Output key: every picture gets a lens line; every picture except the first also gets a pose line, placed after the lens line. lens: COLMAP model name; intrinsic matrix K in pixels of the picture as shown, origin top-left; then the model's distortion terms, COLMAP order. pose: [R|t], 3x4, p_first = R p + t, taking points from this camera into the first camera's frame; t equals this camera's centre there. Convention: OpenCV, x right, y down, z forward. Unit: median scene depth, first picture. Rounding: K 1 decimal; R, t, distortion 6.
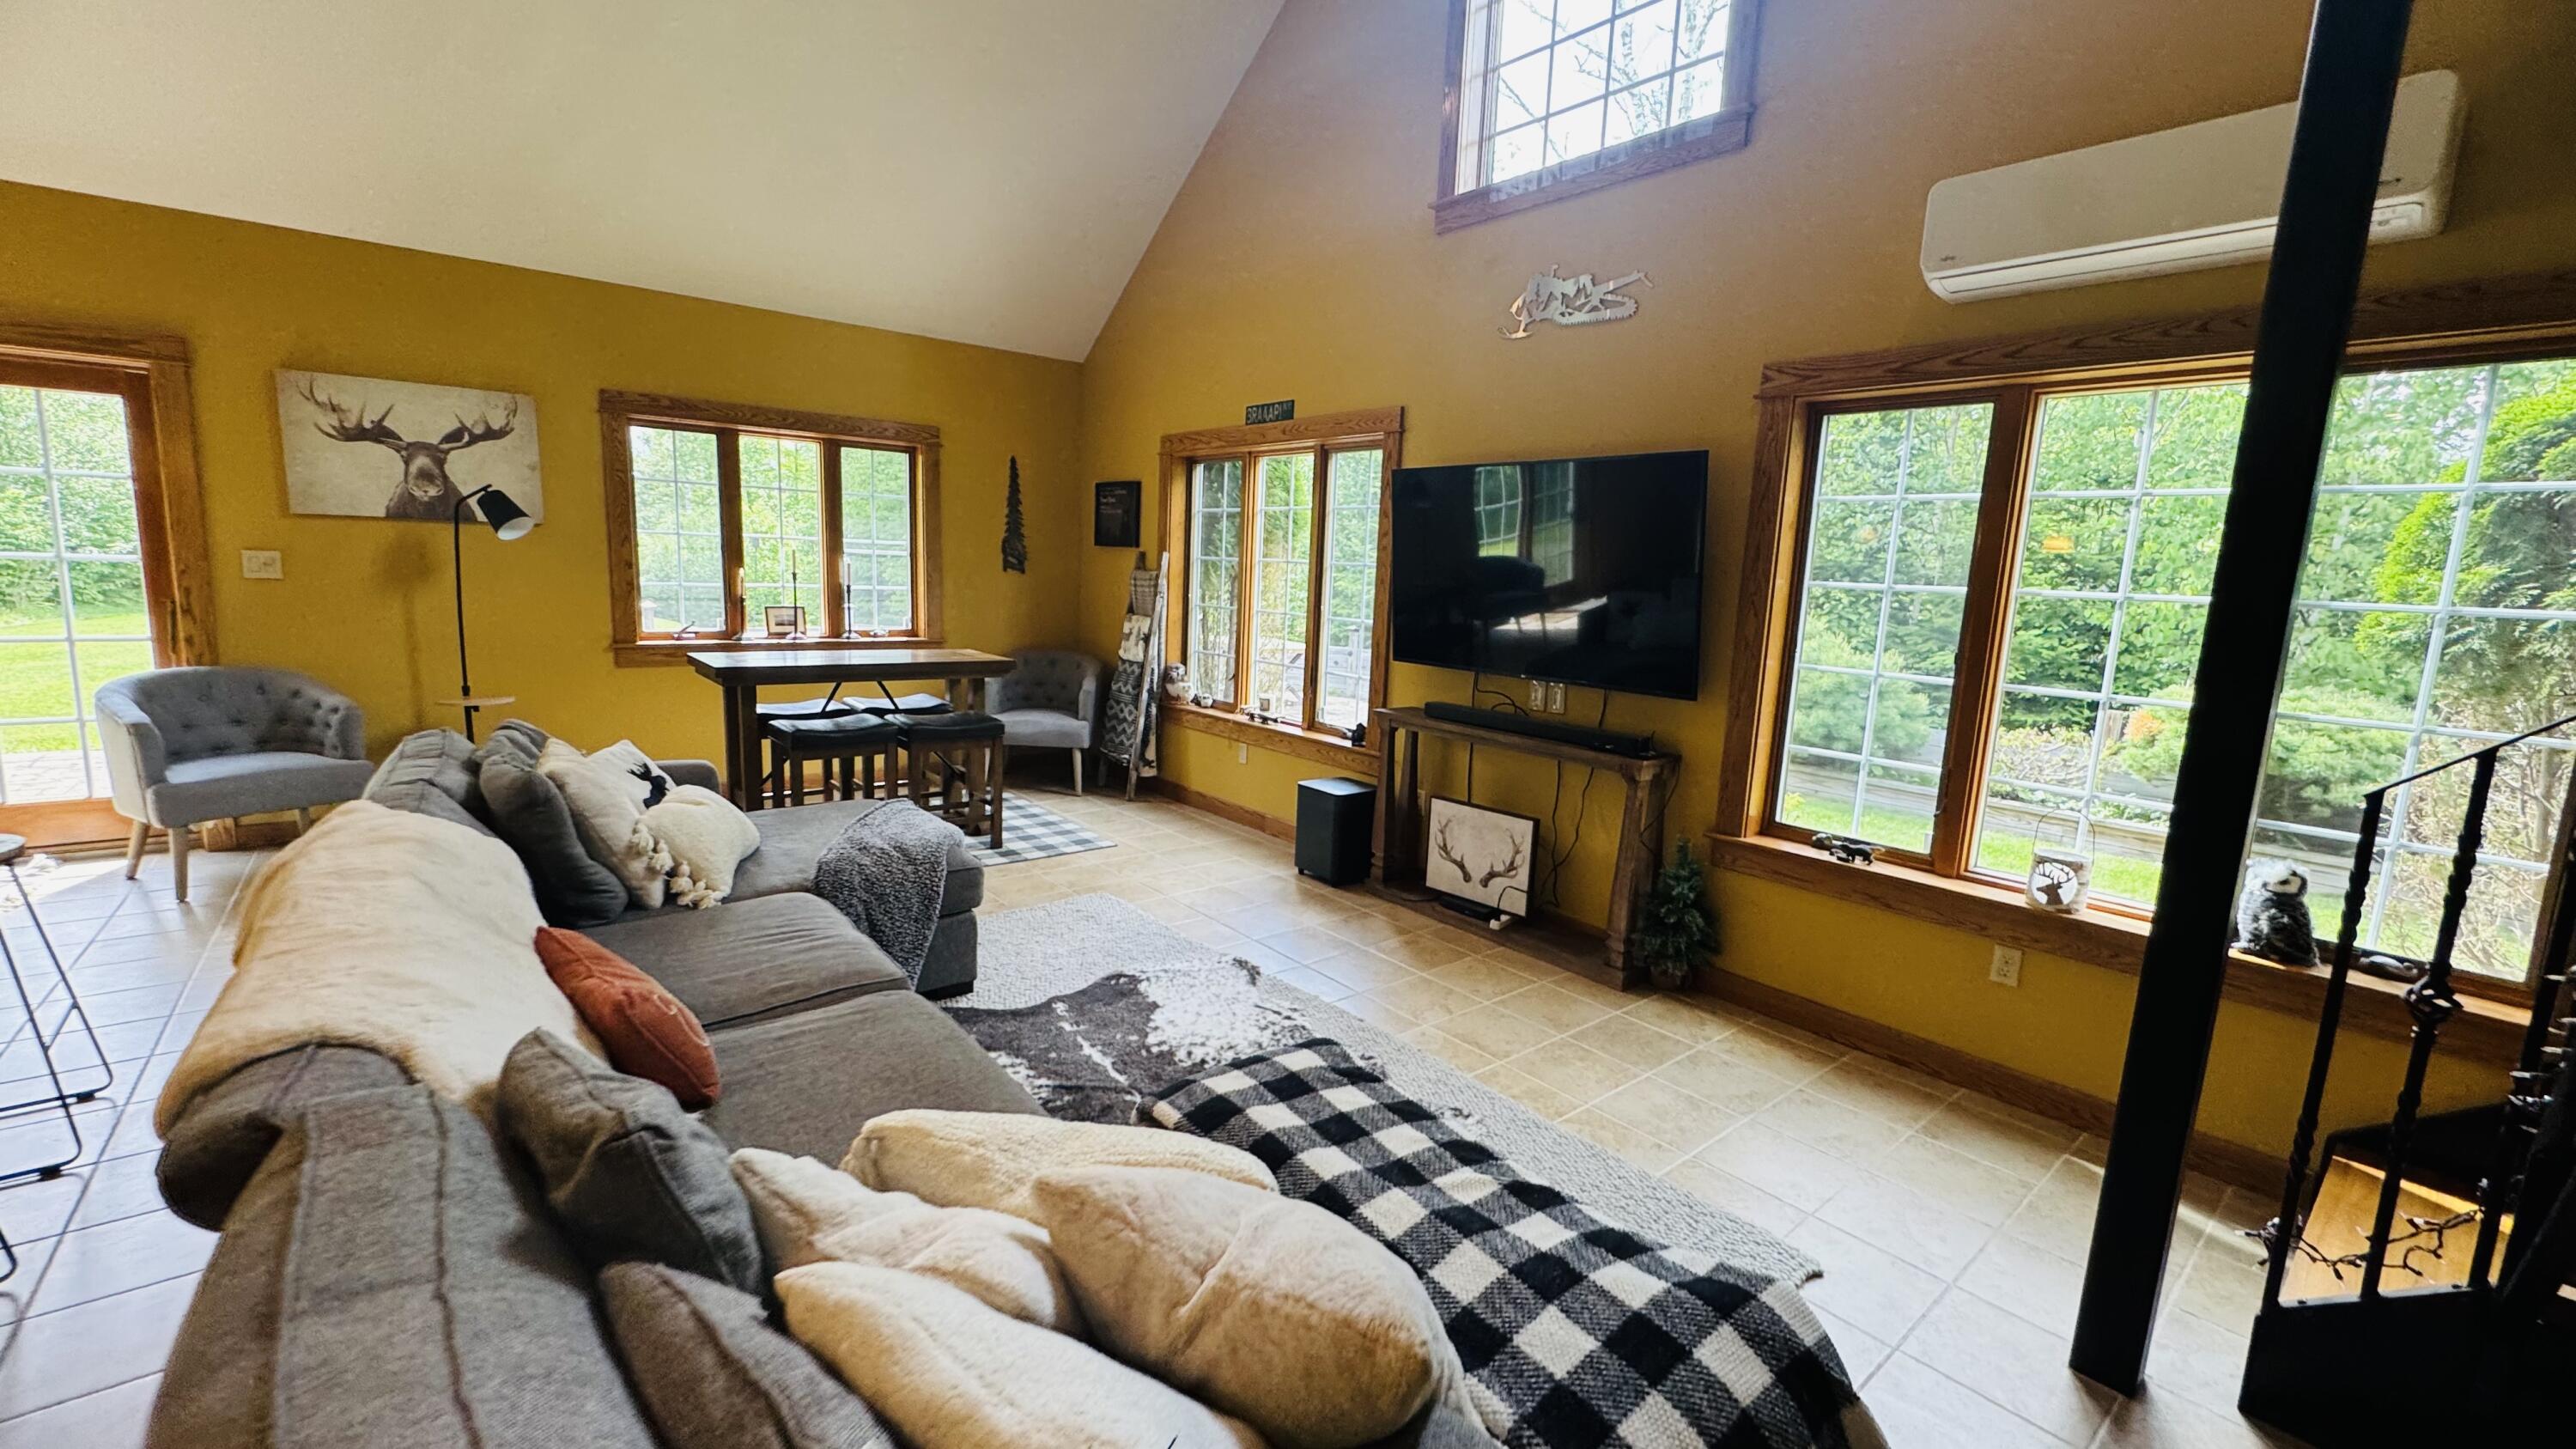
lens RADIAL K [[1033.8, 0, 1288.4], [0, 1033.8, 722.1], [0, 0, 1]] dist [-0.003445, 0.000065]
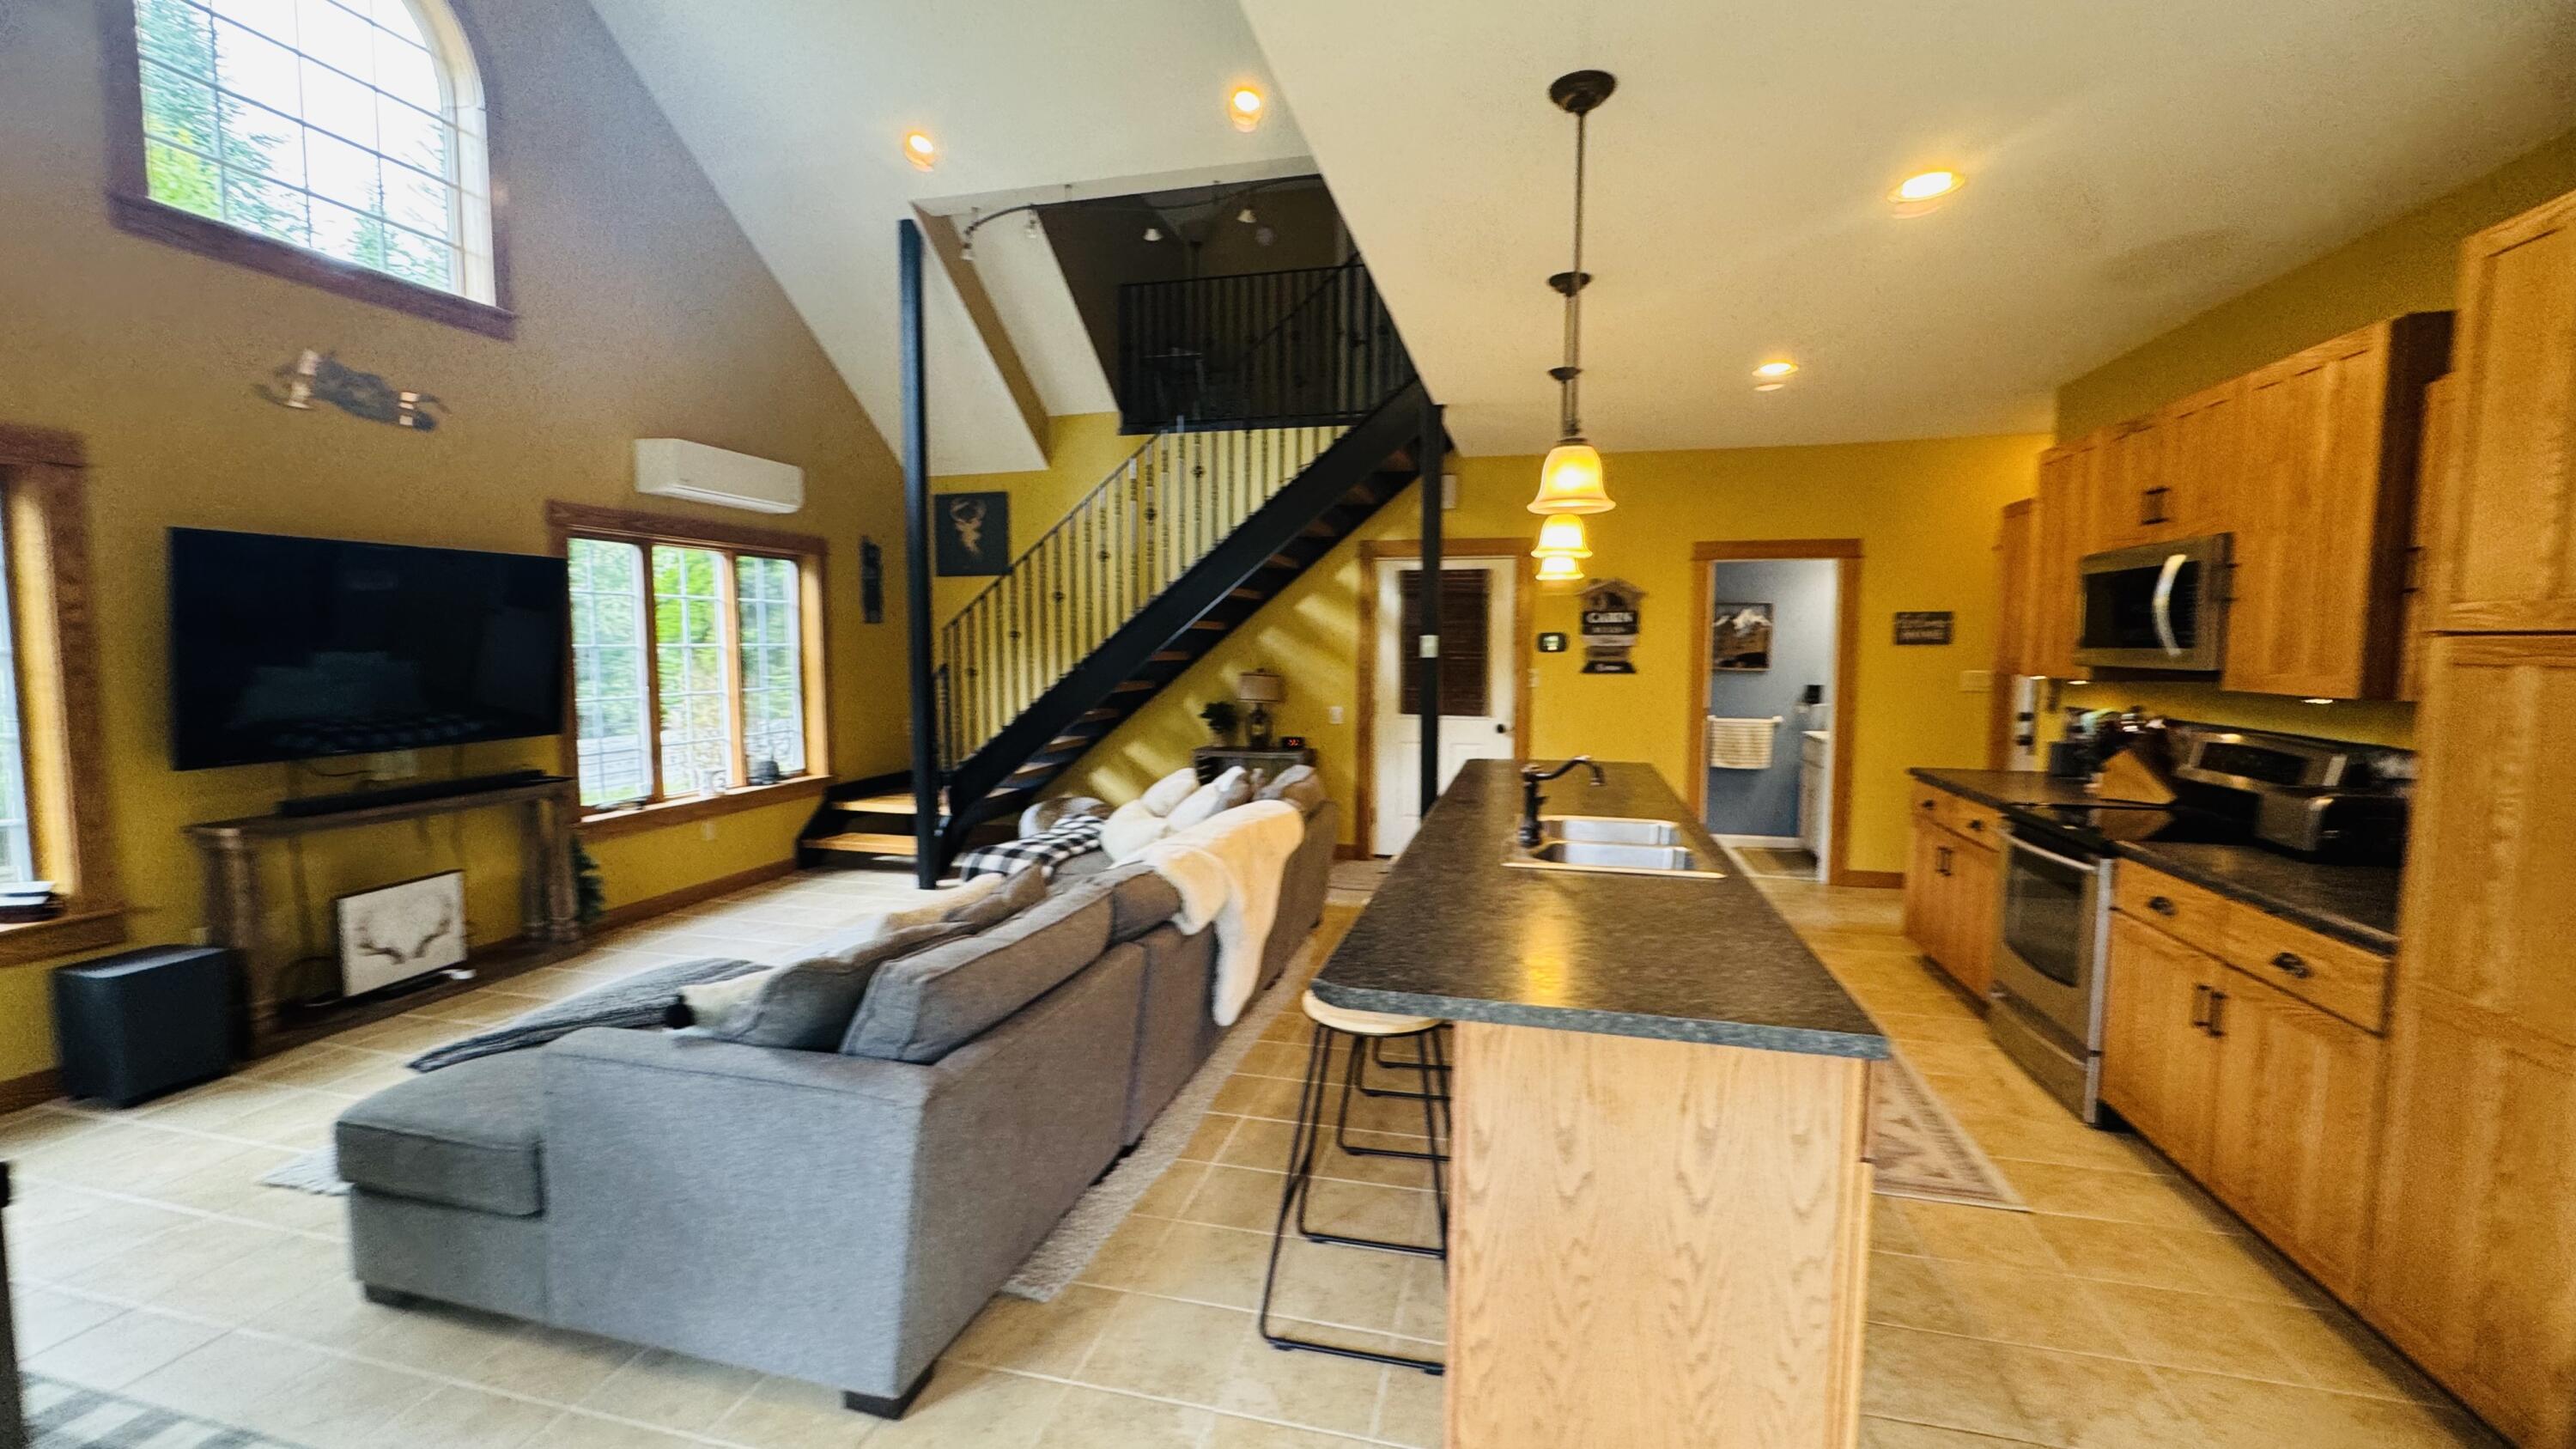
lens RADIAL K [[1033.8, 0, 1288.8], [0, 1033.8, 726.7], [0, 0, 1]] dist [-0.003445, 0.000065]
pose [[-0.589113, -0.111483, 0.800323, -0.989613], [0.094944, 0.974027, 0.205567, -0.169712], [-0.802454, 0.197088, -0.563227, 0.757809]]
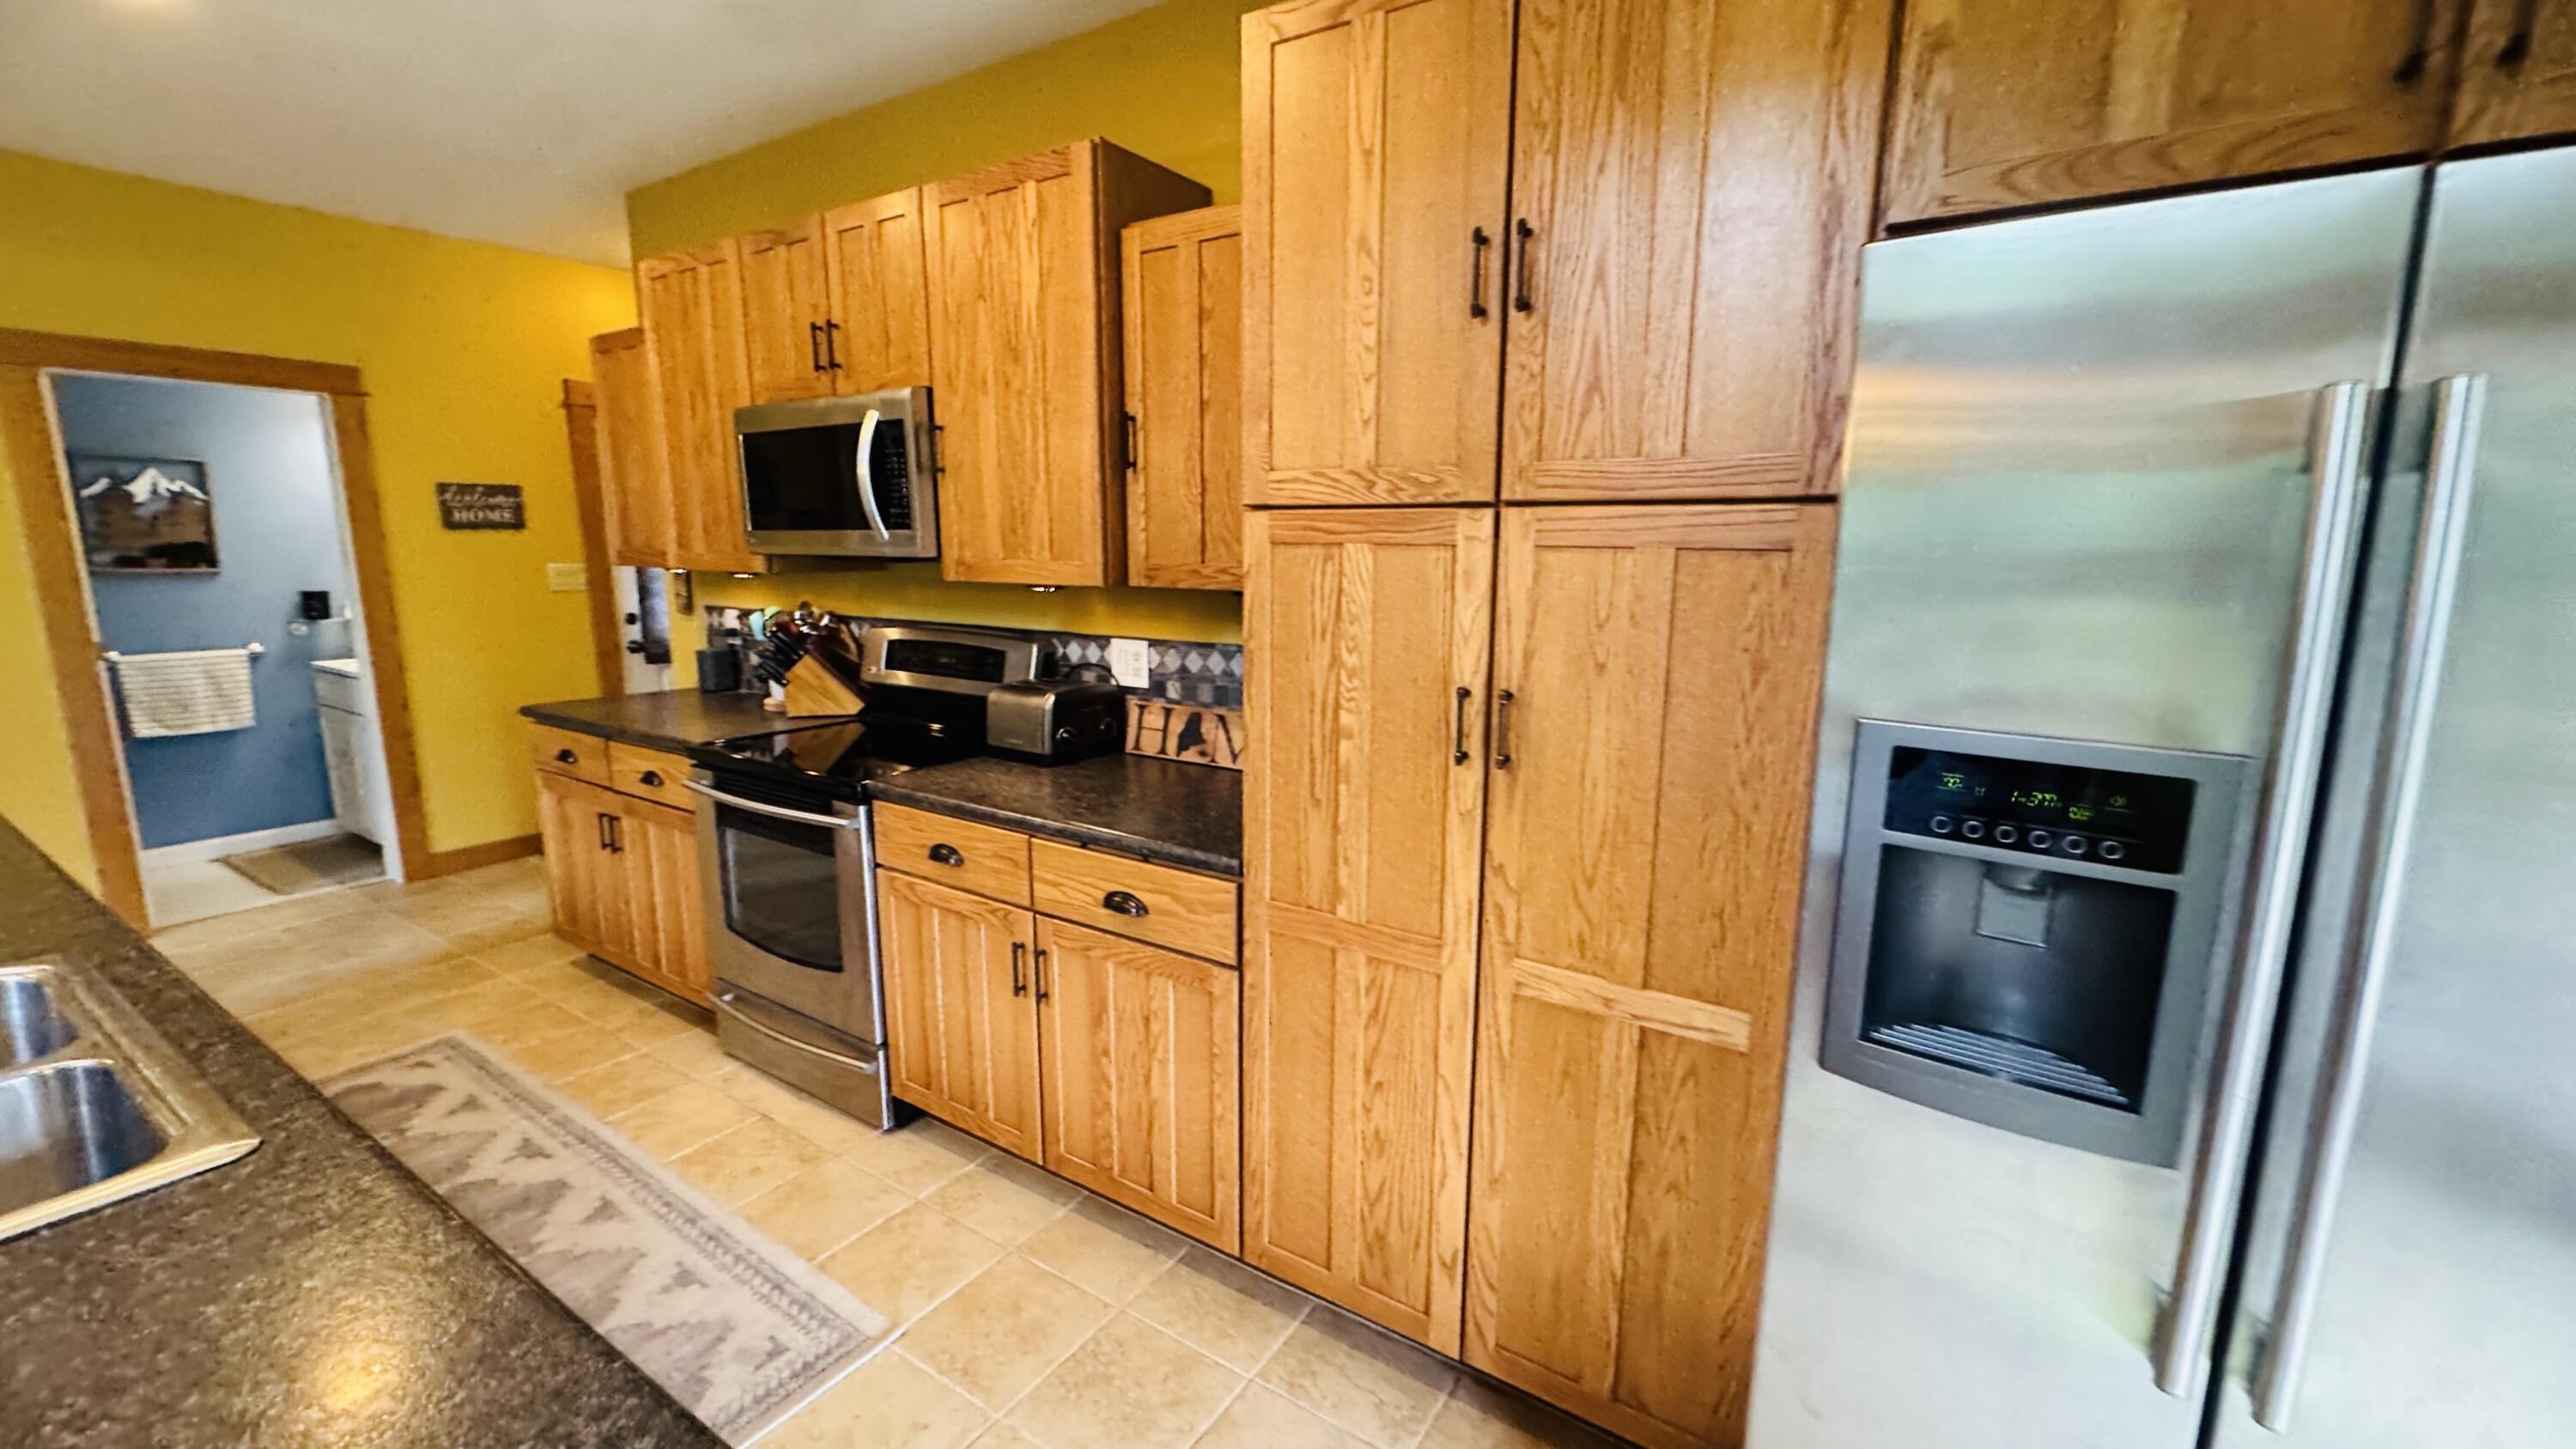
lens RADIAL K [[1033.8, 0, 1286.7], [0, 1033.8, 725.0], [0, 0, 1]] dist [-0.003445, 0.000065]
pose [[-0.954097, 0.002619, -0.299488, -0.823949], [-0.093042, 0.947894, 0.304698, -0.113832], [0.284681, 0.318576, -0.904138, 0.486639]]
